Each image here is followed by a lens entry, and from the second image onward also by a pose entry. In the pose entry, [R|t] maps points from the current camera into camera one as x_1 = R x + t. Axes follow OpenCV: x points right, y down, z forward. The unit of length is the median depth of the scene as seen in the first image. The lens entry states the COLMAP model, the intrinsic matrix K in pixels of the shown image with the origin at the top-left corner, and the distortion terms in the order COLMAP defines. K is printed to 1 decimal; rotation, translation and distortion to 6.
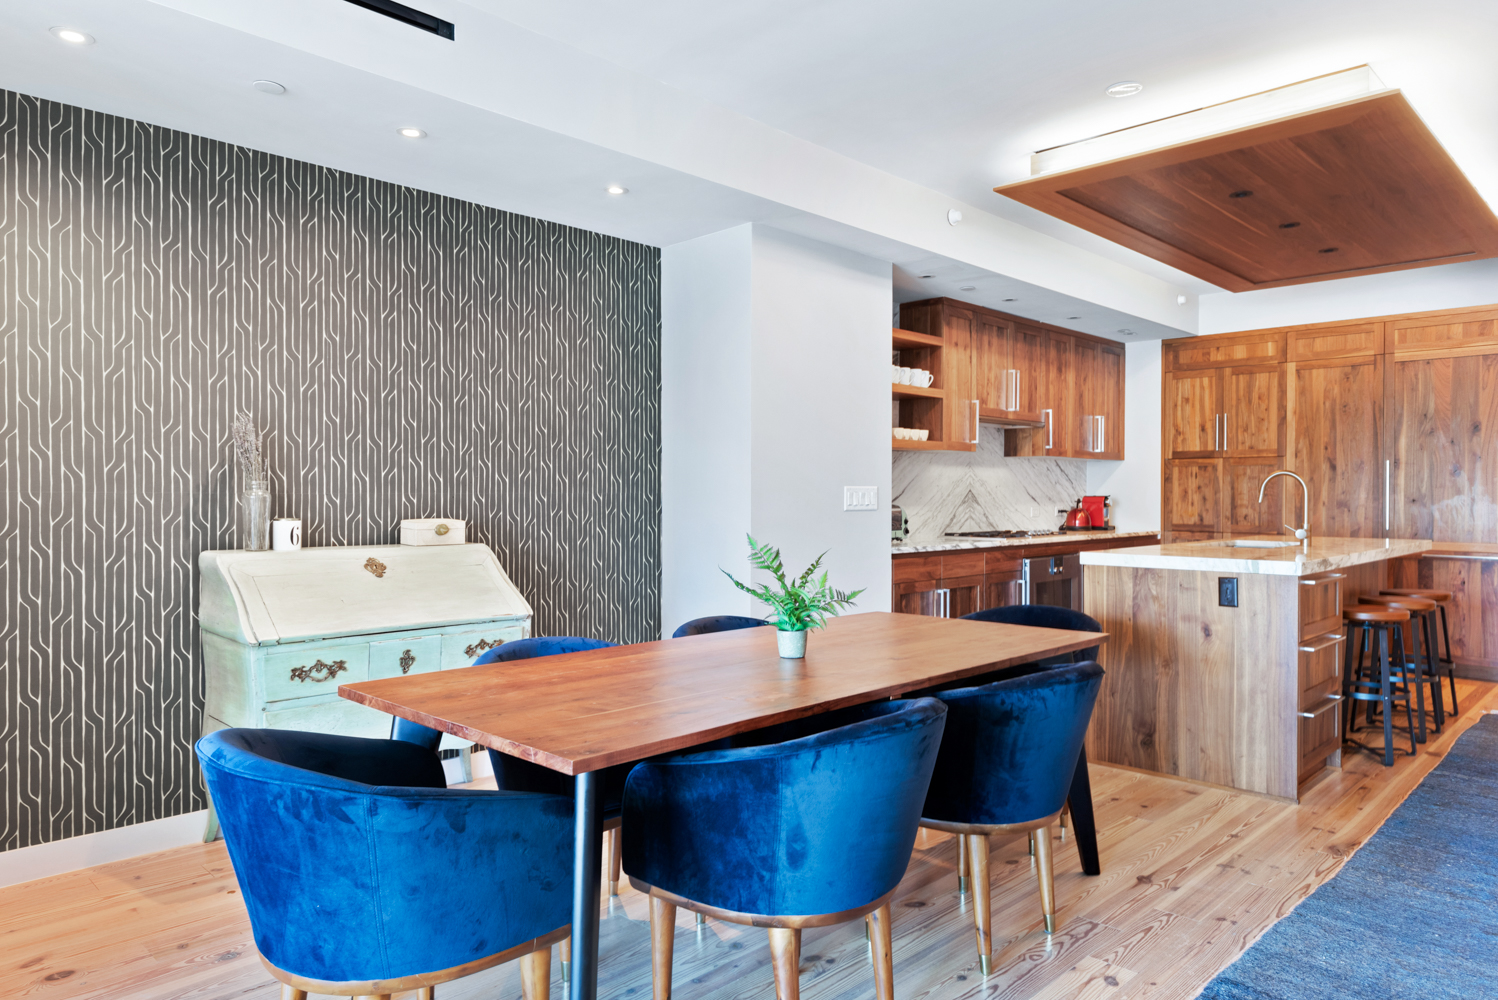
lens RADIAL K [[969.4, 0, 761.4], [0, 969.4, 509.2], [0, 0, 1]] dist [0.015096, -0.005268]
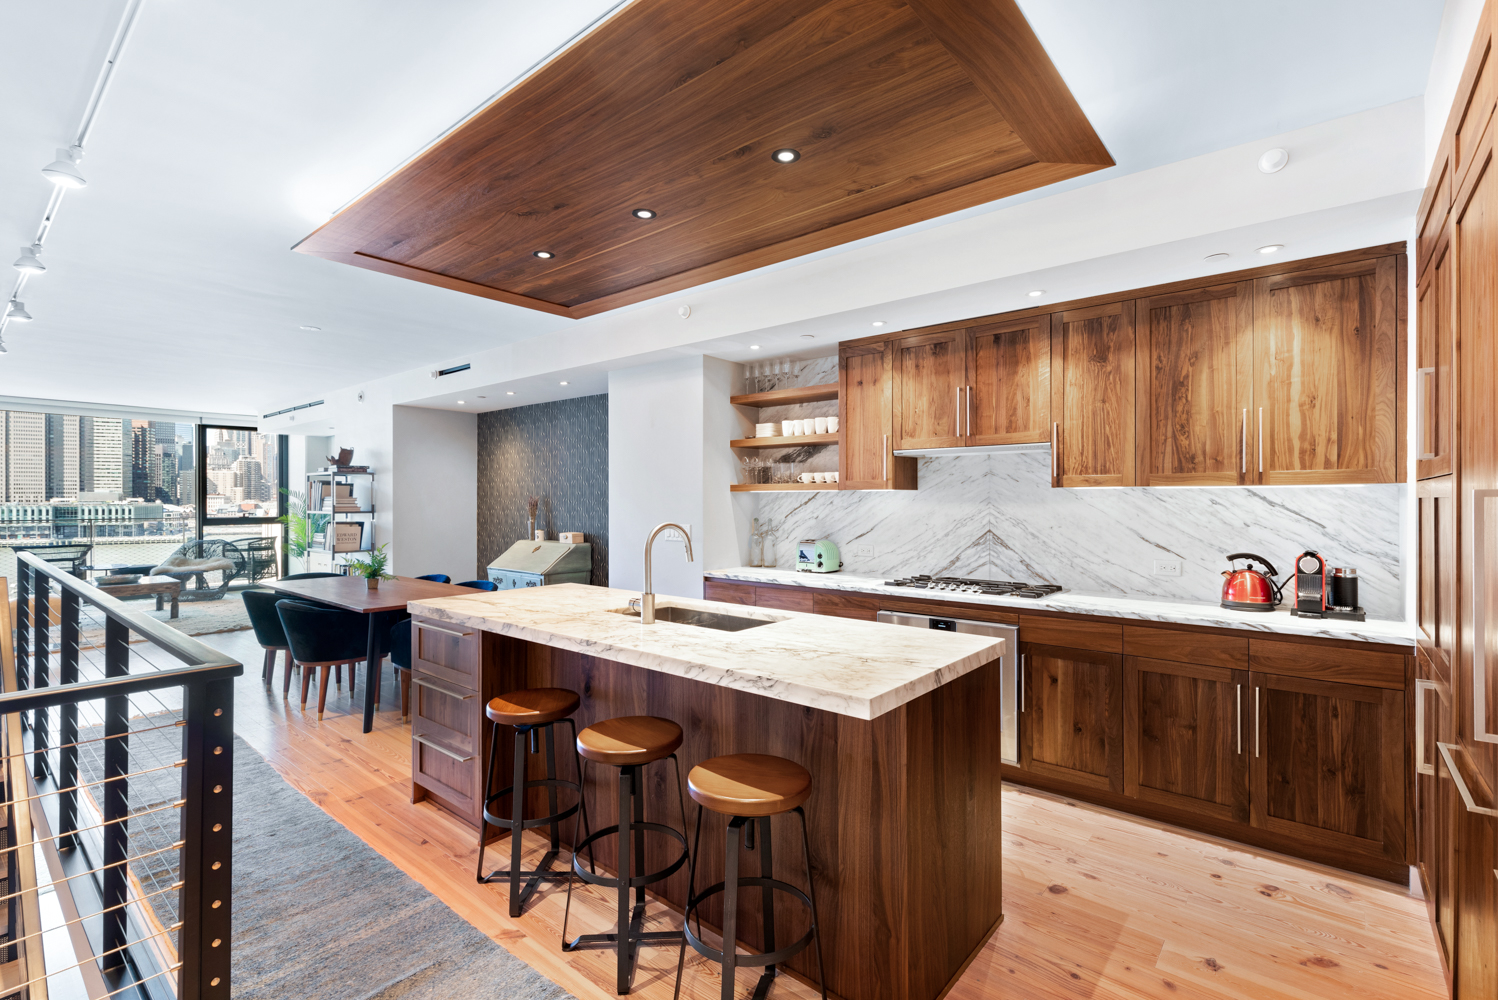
lens RADIAL K [[679.4, 0, 757.2], [0, 679.4, 496.4], [0, 0, 1]] dist [0.010038, -0.000647]
pose [[0.077597, -0.006117, -0.996966, 0.857103], [-0.016913, 0.999829, -0.007451, -0.044915], [0.996841, 0.017440, 0.077481, 0.814627]]
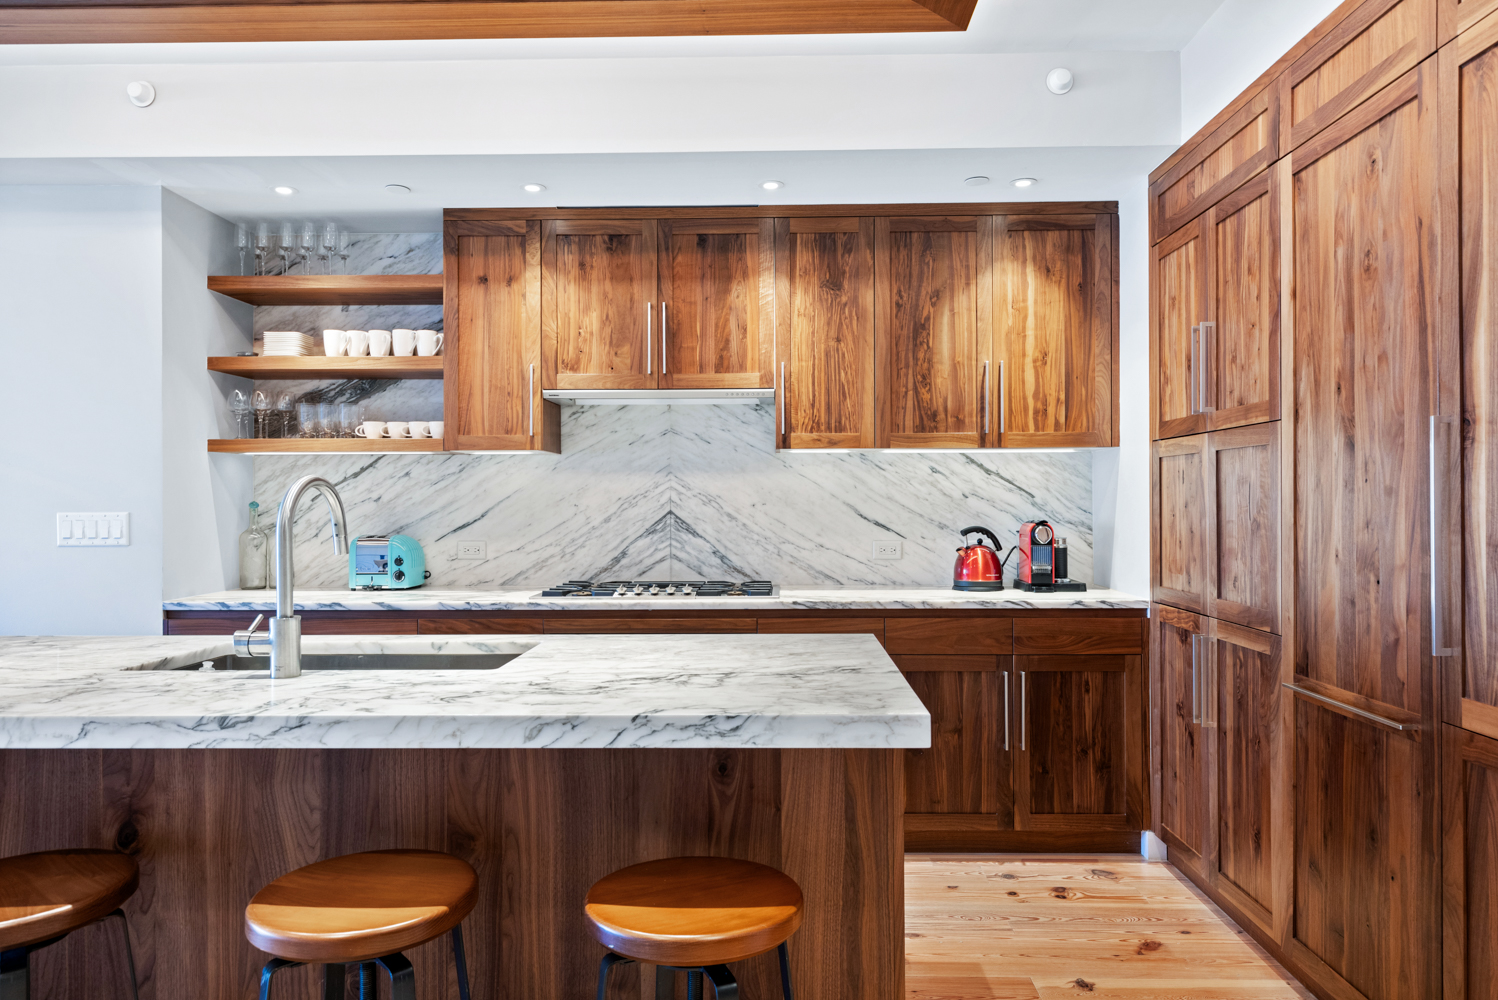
lens RADIAL K [[969.4, 0, 755.5], [0, 969.4, 495.1], [0, 0, 1]] dist [0.015096, -0.005268]
pose [[0.679154, -0.008544, -0.733946, 0.749692], [-0.009444, 0.999748, -0.020378, -0.019560], [0.733935, 0.020771, 0.678902, 0.683779]]
